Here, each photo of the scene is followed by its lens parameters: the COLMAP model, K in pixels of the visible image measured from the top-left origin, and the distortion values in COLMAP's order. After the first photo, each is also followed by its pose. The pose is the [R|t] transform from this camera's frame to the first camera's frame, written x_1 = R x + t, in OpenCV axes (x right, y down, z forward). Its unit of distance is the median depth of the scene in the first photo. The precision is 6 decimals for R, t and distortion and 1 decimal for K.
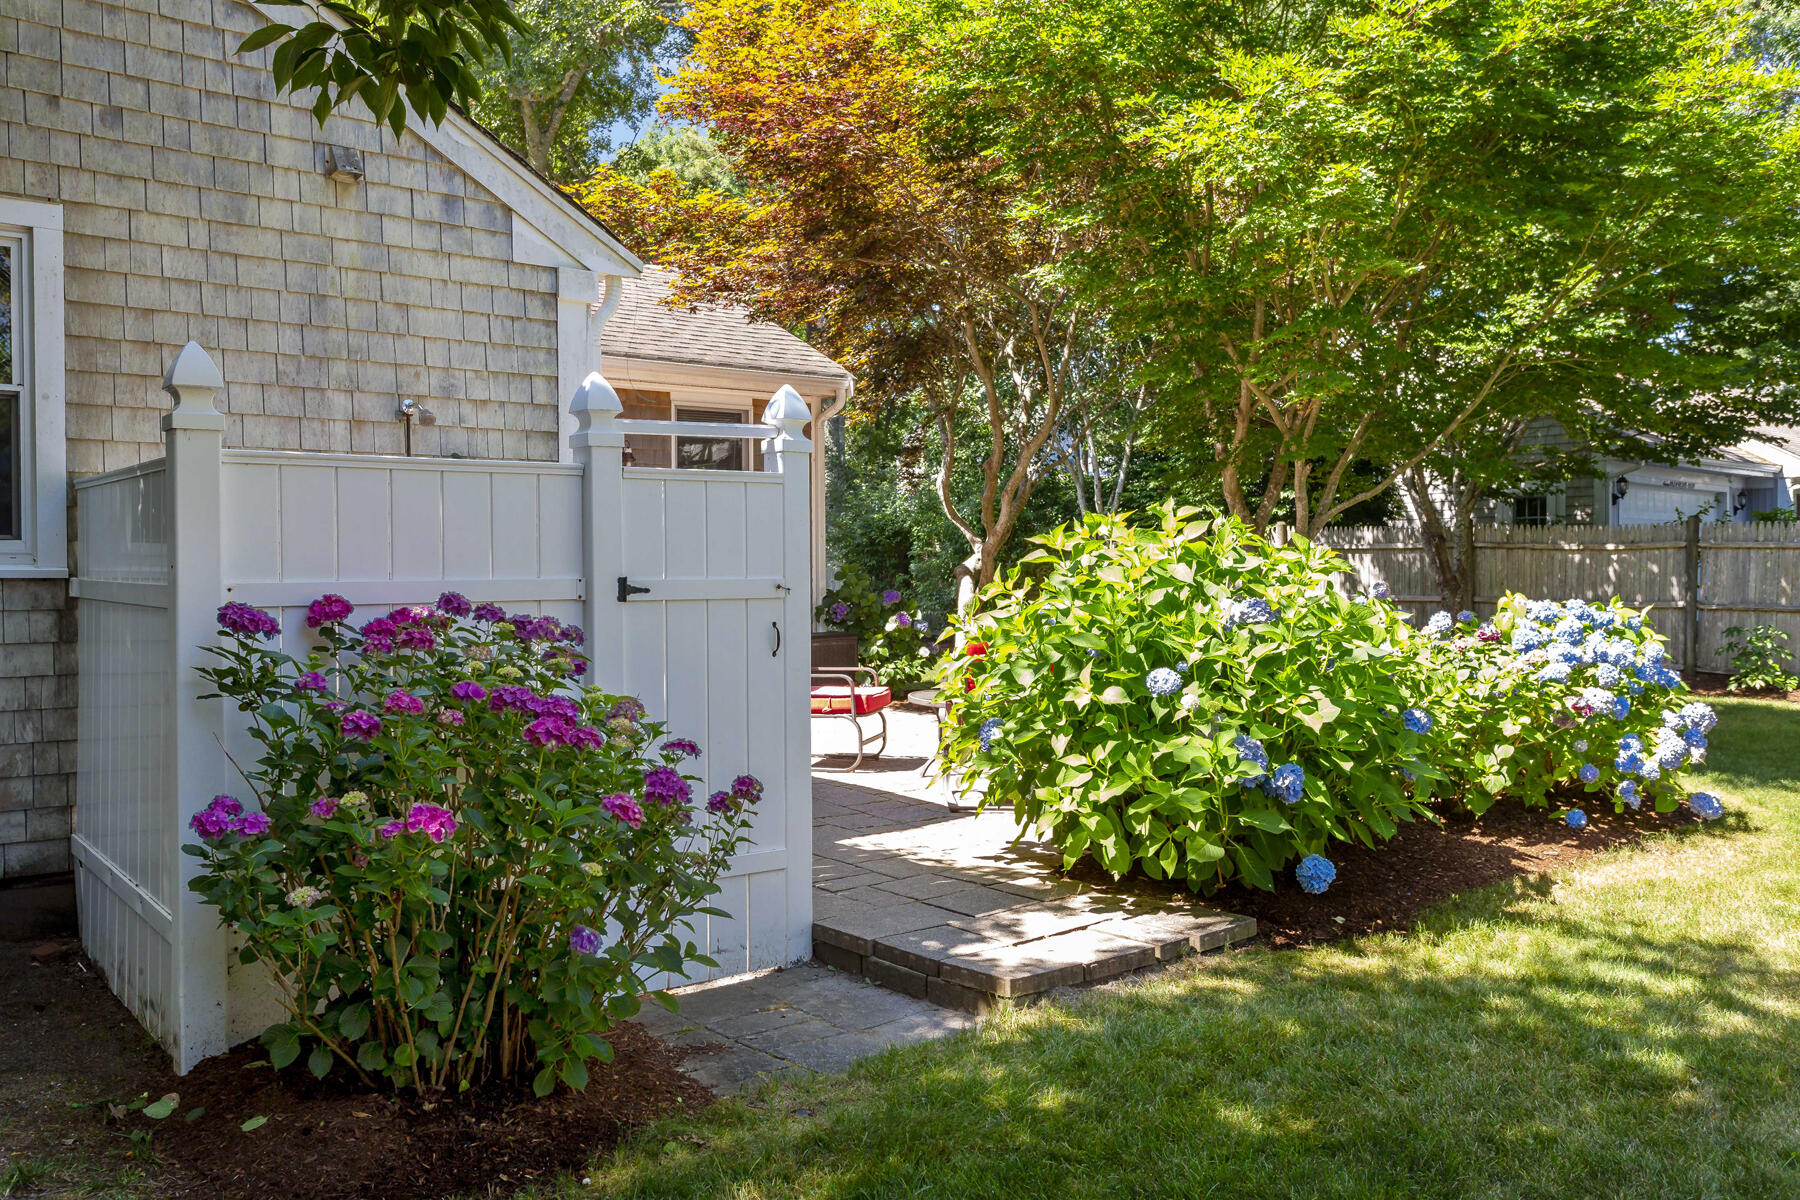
lens RADIAL K [[1455.0, 0, 902.0], [0, 1455.0, 601.3], [0, 0, 1]] dist [0.082111, 0.003992]
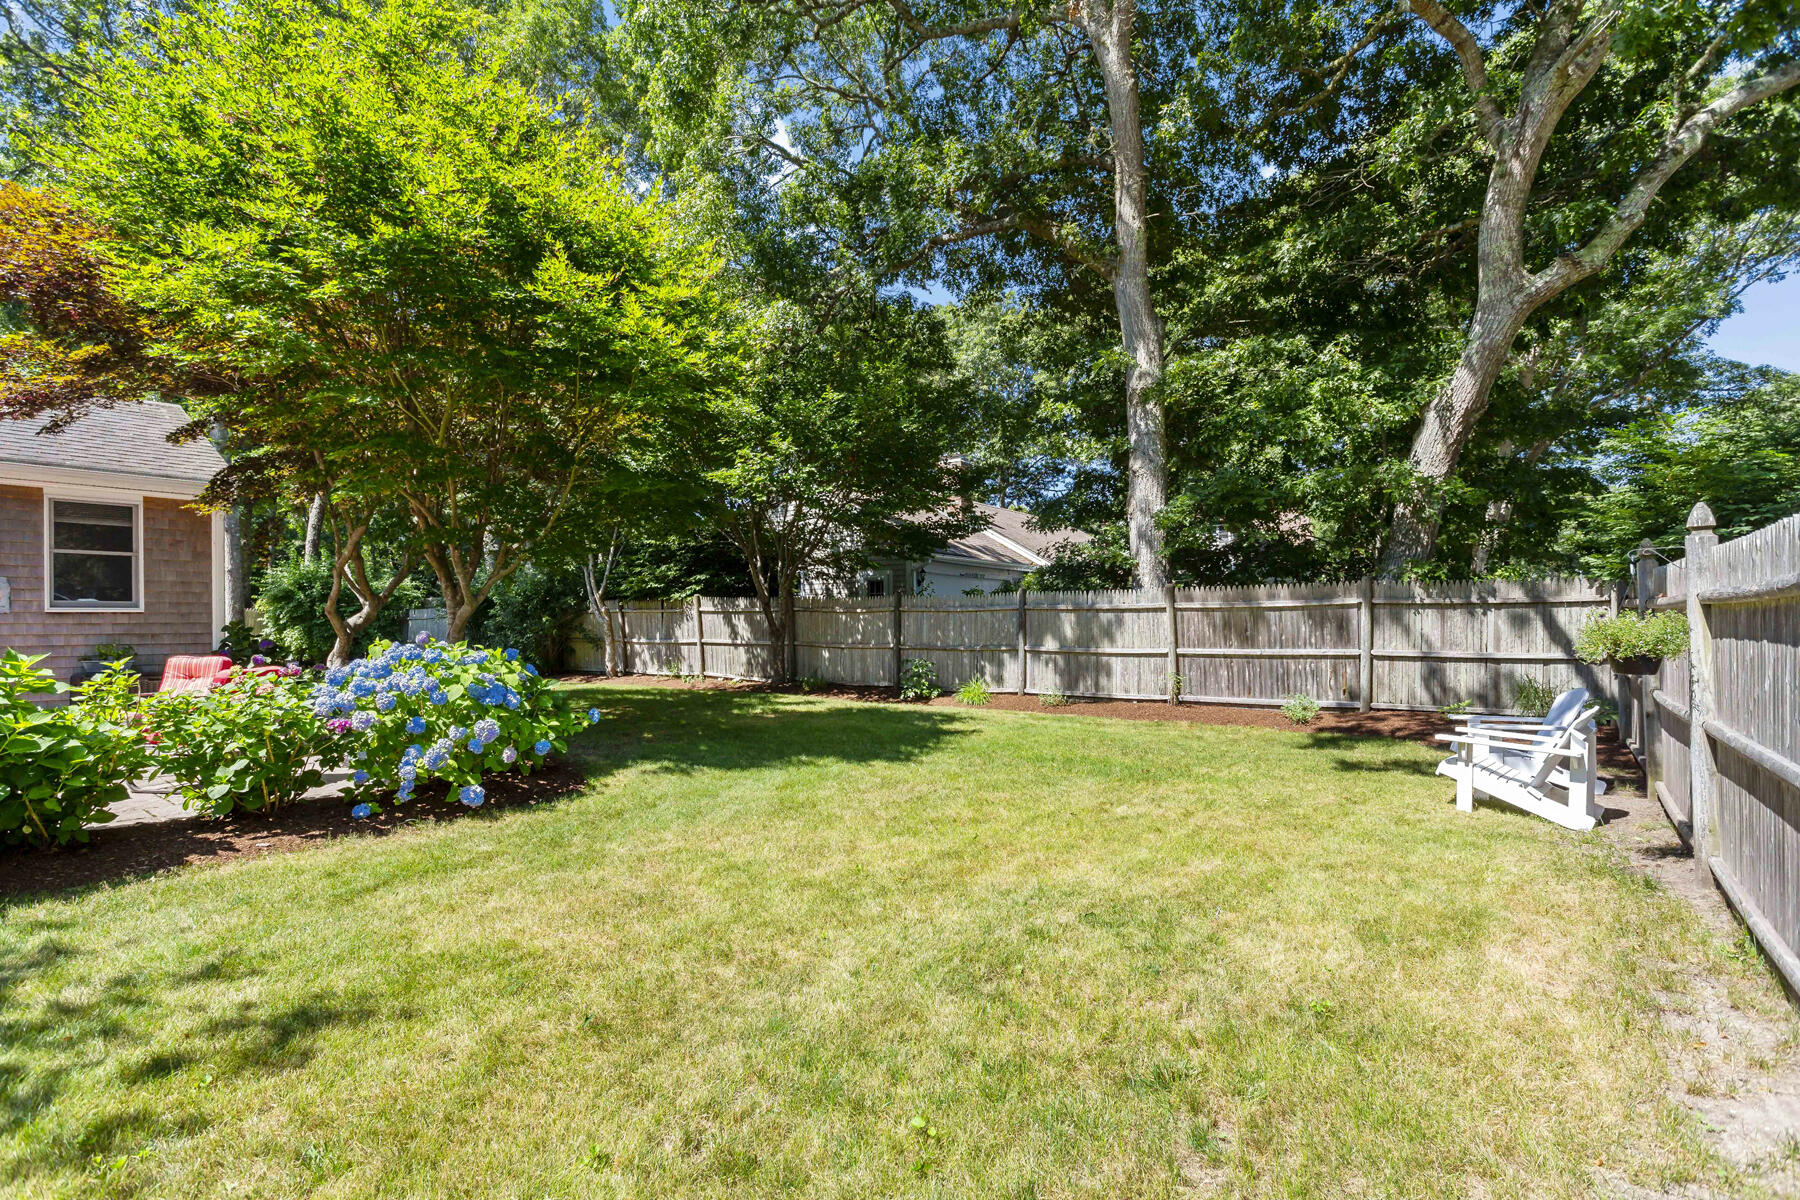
lens RADIAL K [[929.6, 0, 900.4], [0, 929.6, 609.1], [0, 0, 1]] dist [-0.004856, -0.001553]
pose [[0.957162, 0.001127, 0.289552, 0.673395], [0.010878, 0.999147, -0.039847, 0.006642], [-0.289350, 0.041290, 0.956333, 0.085309]]
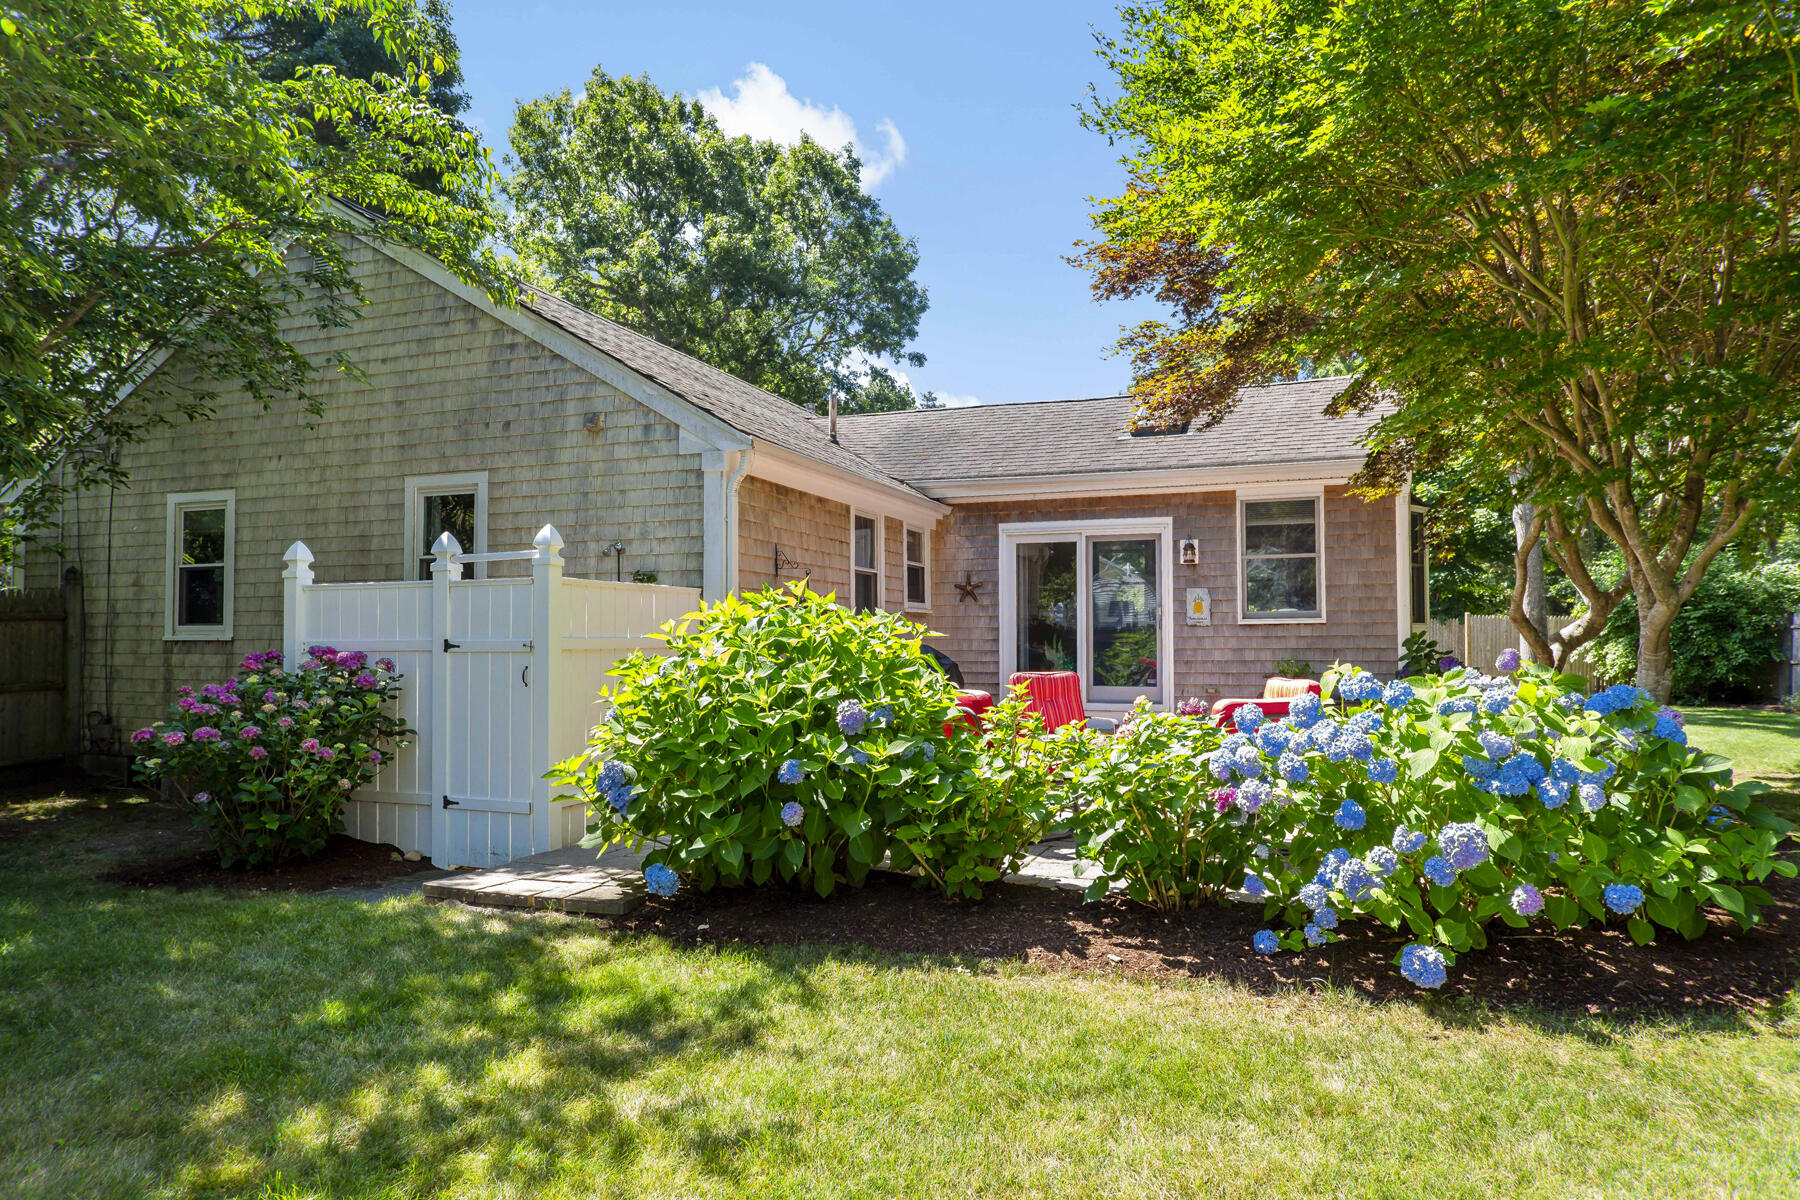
lens RADIAL K [[1116.6, 0, 902.1], [0, 1116.6, 610.5], [0, 0, 1]] dist [0.002532, 0.001474]
pose [[0.558853, -0.025674, -0.828869, 0.822223], [-0.017493, 0.998933, -0.042736, -0.001369], [0.829082, 0.038383, 0.557808, 0.439275]]
